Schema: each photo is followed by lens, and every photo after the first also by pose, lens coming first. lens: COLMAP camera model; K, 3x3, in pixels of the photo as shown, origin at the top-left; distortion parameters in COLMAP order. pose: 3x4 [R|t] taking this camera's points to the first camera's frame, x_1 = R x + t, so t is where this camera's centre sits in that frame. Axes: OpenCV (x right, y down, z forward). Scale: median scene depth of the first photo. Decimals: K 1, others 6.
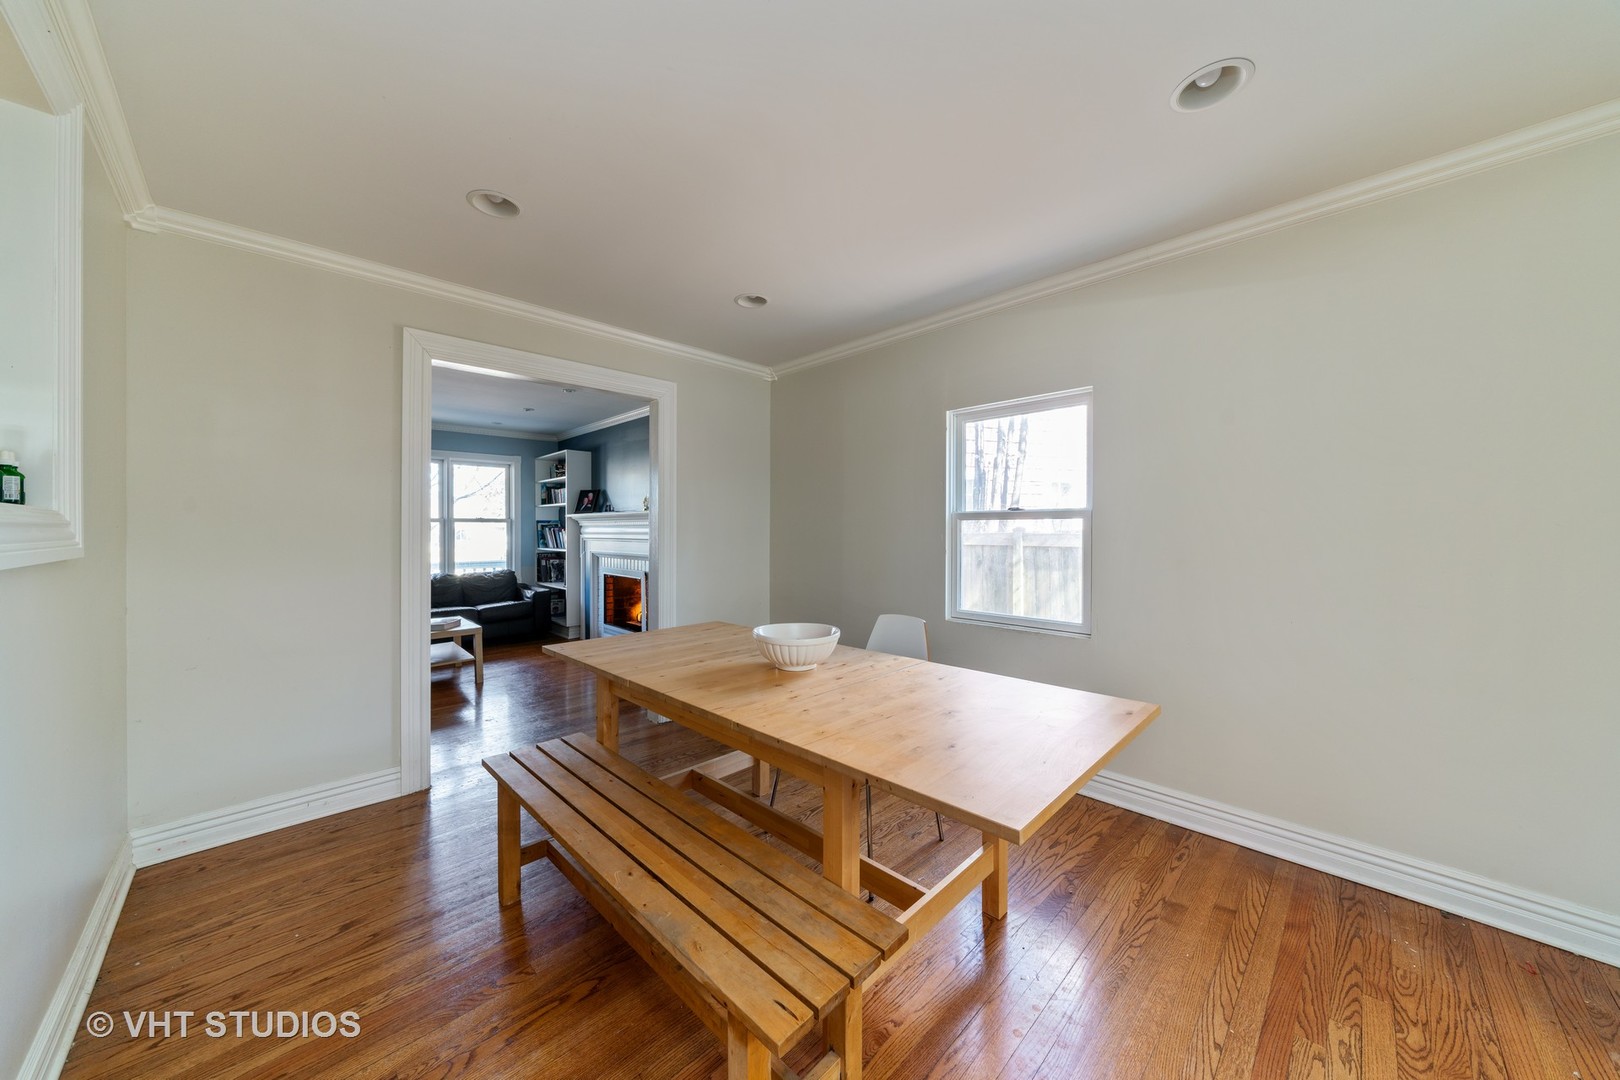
lens RADIAL K [[553.3, 0, 810.0], [0, 553.3, 540.0], [0, 0, 1]] dist [-0.002084, 0.000127]
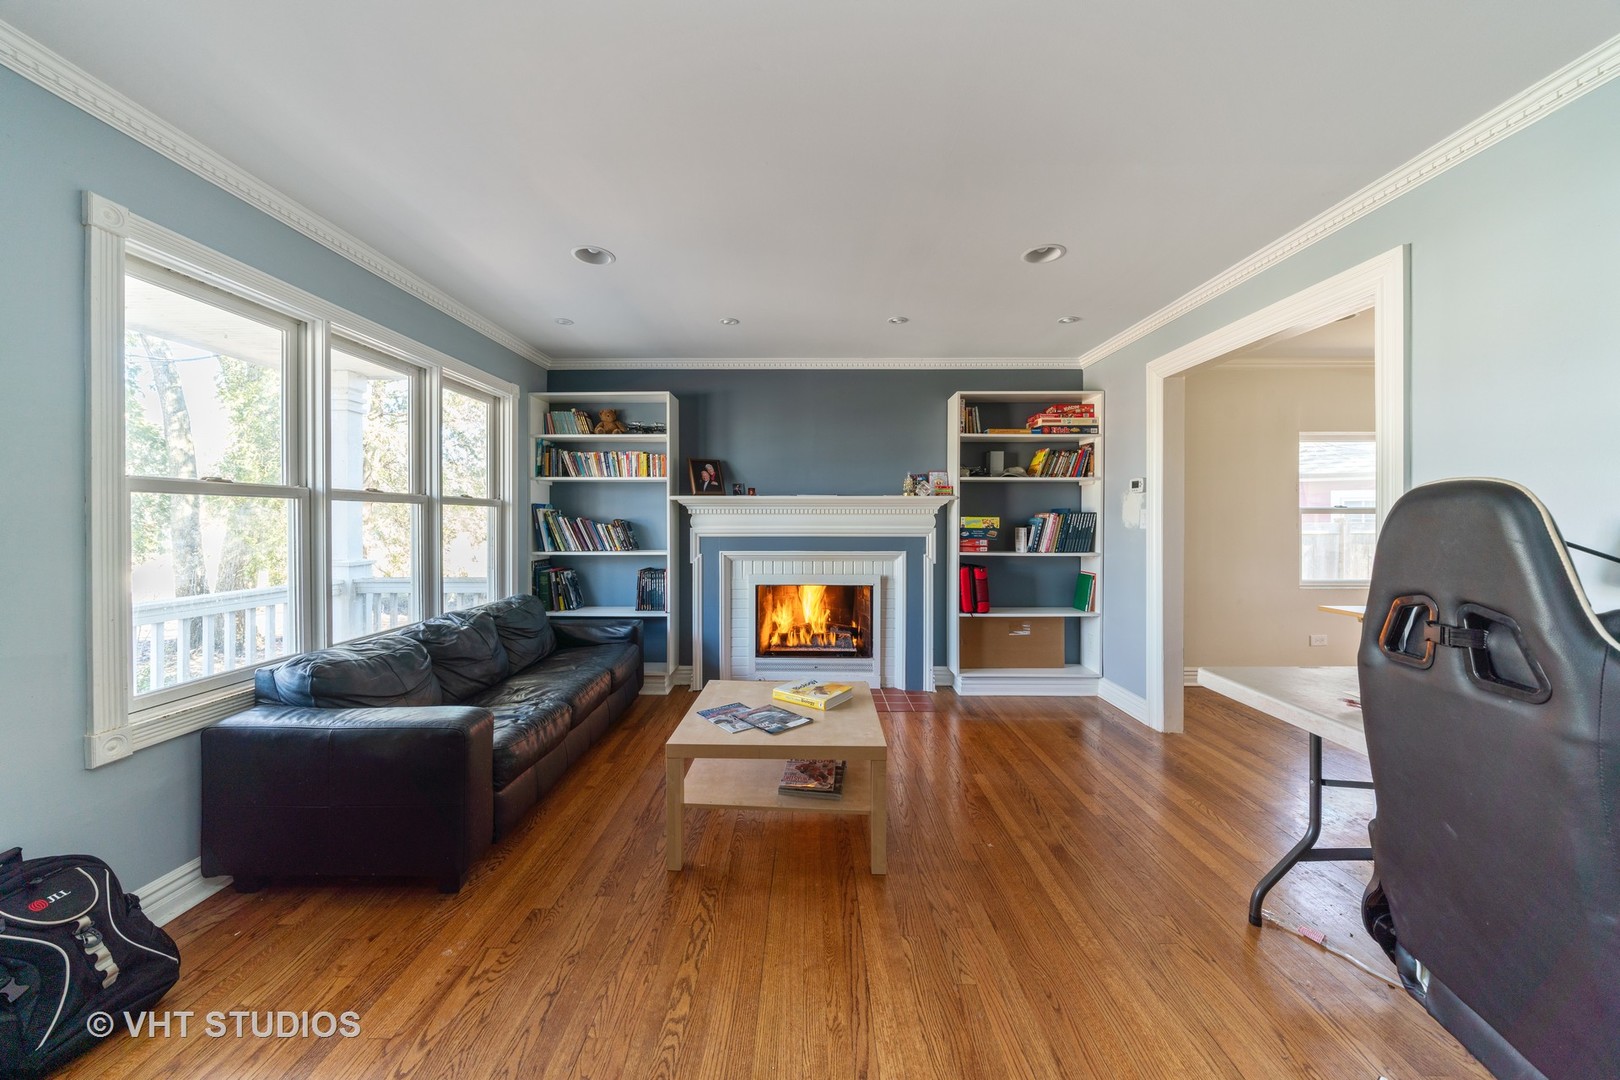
lens RADIAL K [[553.3, 0, 810.0], [0, 553.3, 540.0], [0, 0, 1]] dist [-0.002084, 0.000127]
pose [[0.710635, -0.025776, 0.703089, -0.711416], [0.008836, 0.999577, 0.027714, -0.011126], [-0.703505, -0.013482, 0.710562, 0.407984]]
